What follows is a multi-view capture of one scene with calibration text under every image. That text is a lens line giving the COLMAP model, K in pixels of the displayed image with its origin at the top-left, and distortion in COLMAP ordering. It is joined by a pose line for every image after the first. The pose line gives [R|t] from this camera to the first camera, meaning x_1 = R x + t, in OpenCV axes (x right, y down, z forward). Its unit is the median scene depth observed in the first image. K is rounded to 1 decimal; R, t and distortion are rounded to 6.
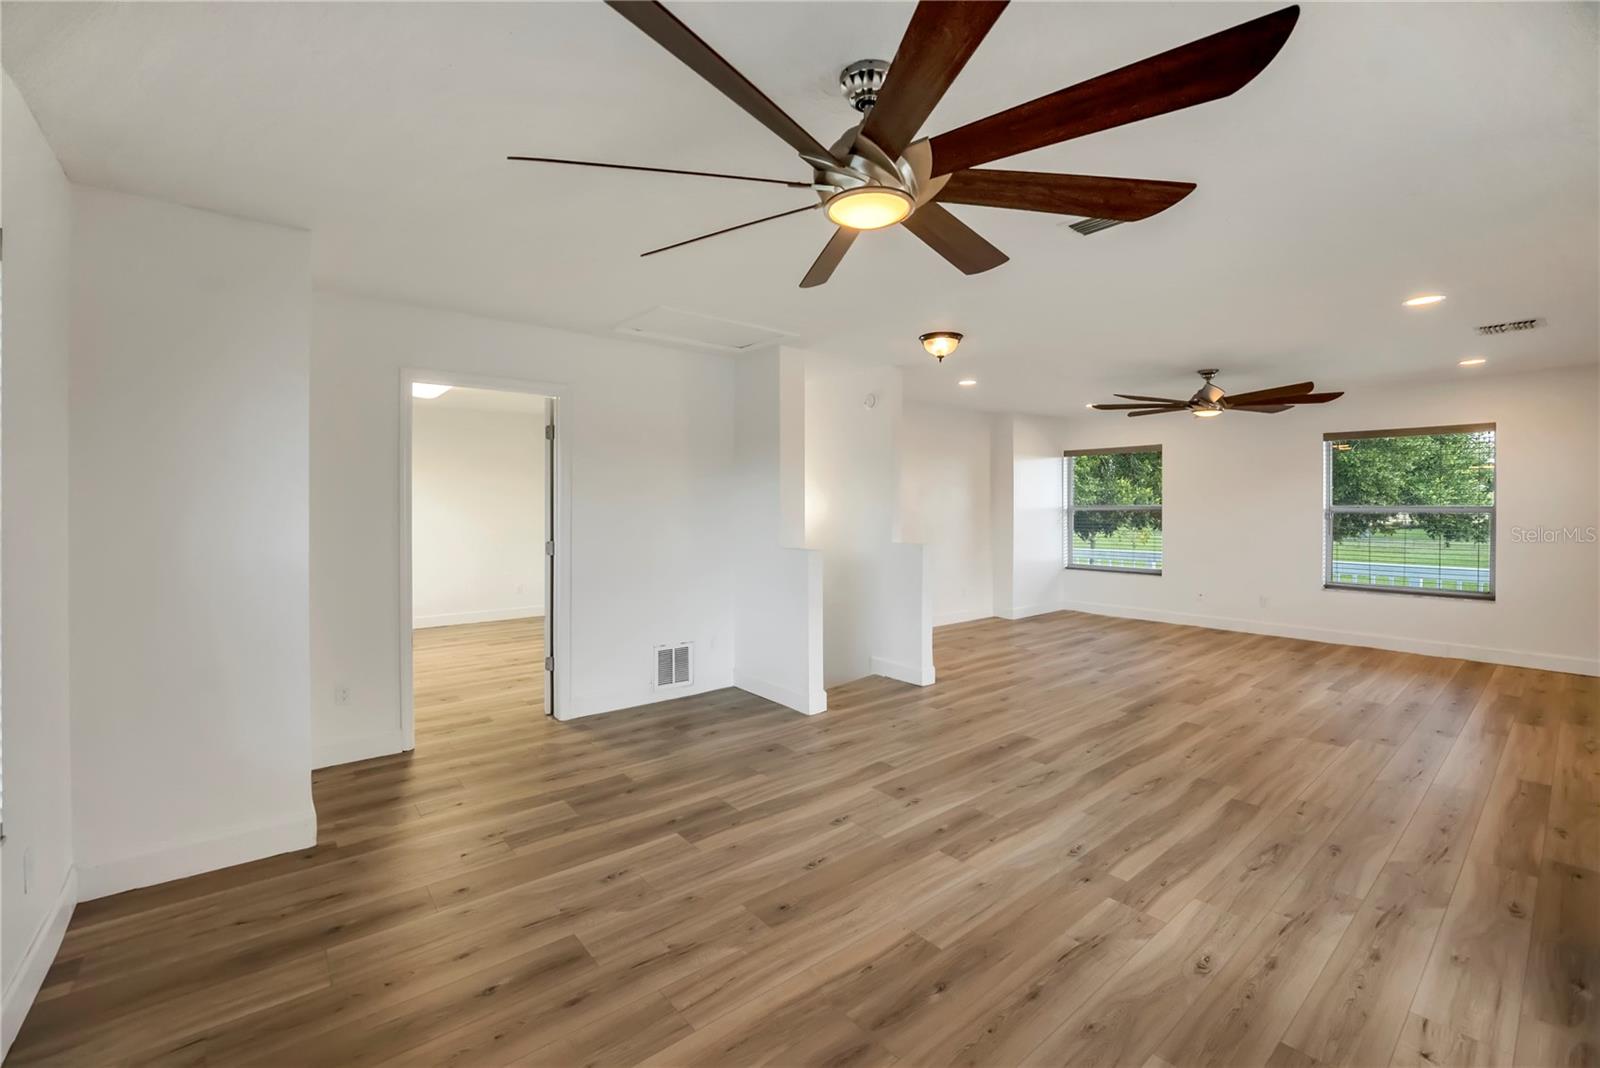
lens RADIAL K [[667.5, 0, 801.6], [0, 667.5, 519.7], [0, 0, 1]] dist [-0.019208, 0.000056]
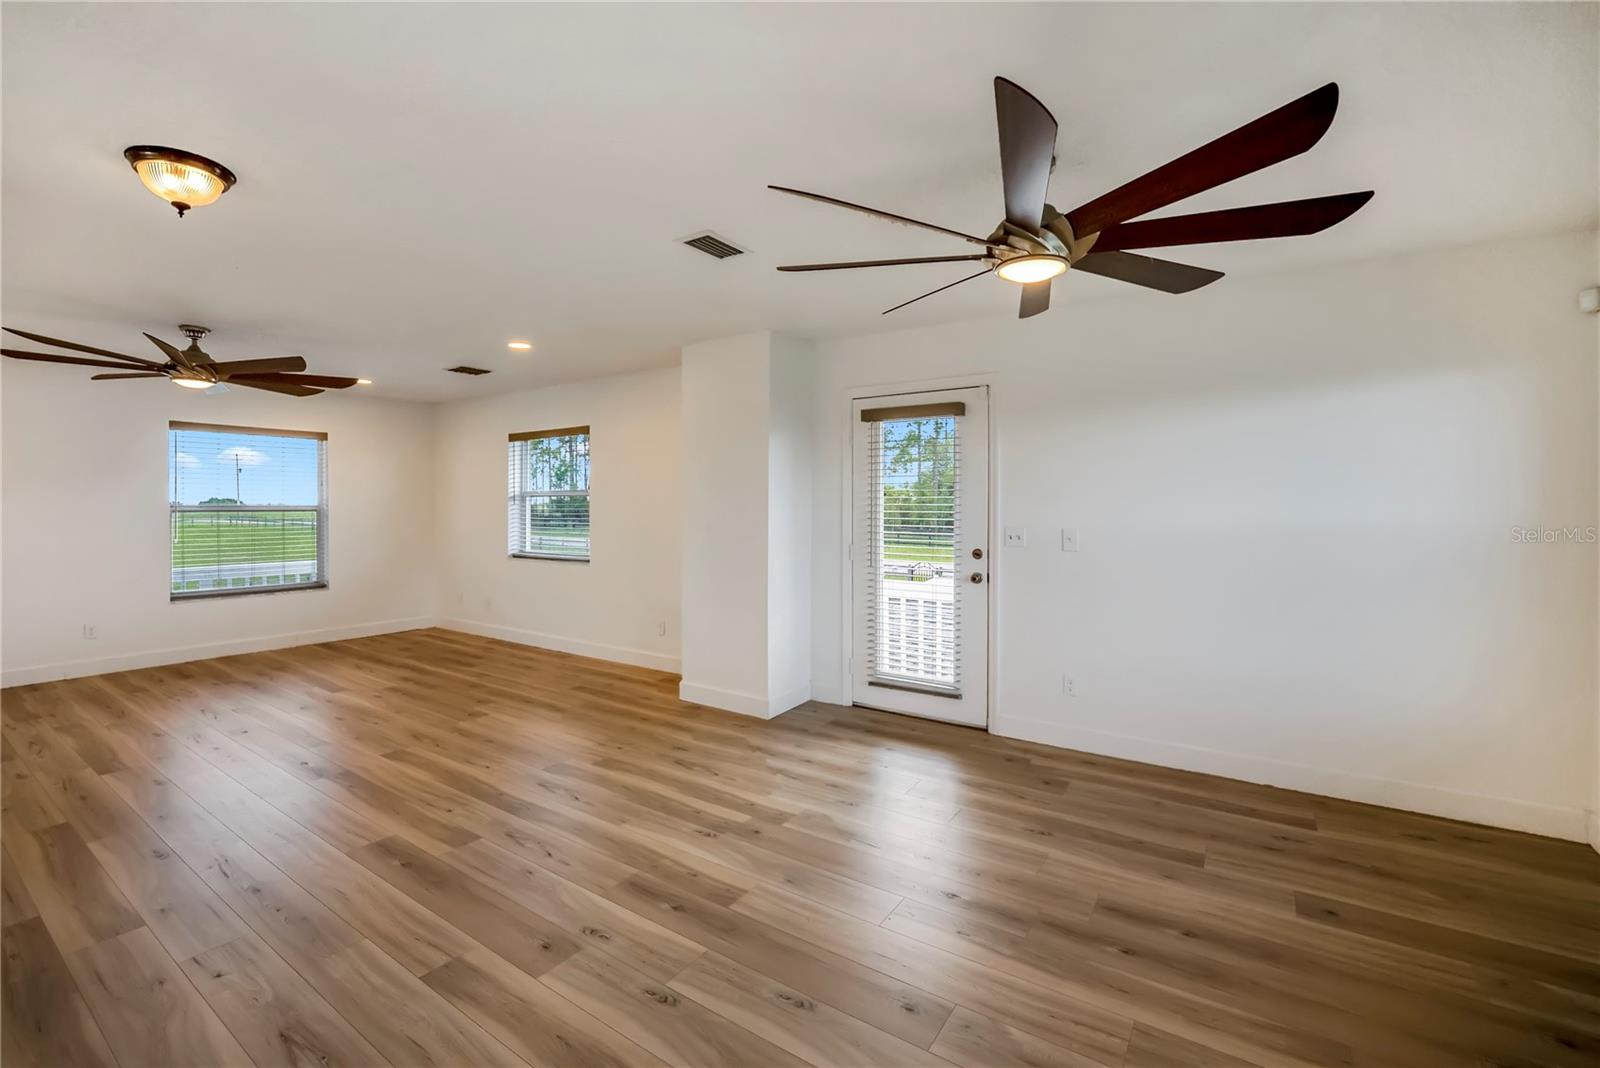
lens RADIAL K [[667.5, 0, 801.6], [0, 667.5, 519.7], [0, 0, 1]] dist [-0.019208, 0.000056]
pose [[-0.269740, -0.019952, 0.962726, -0.436382], [0.019799, 0.999459, 0.026261, -0.015768], [-0.962730, 0.026145, -0.269199, 0.774240]]
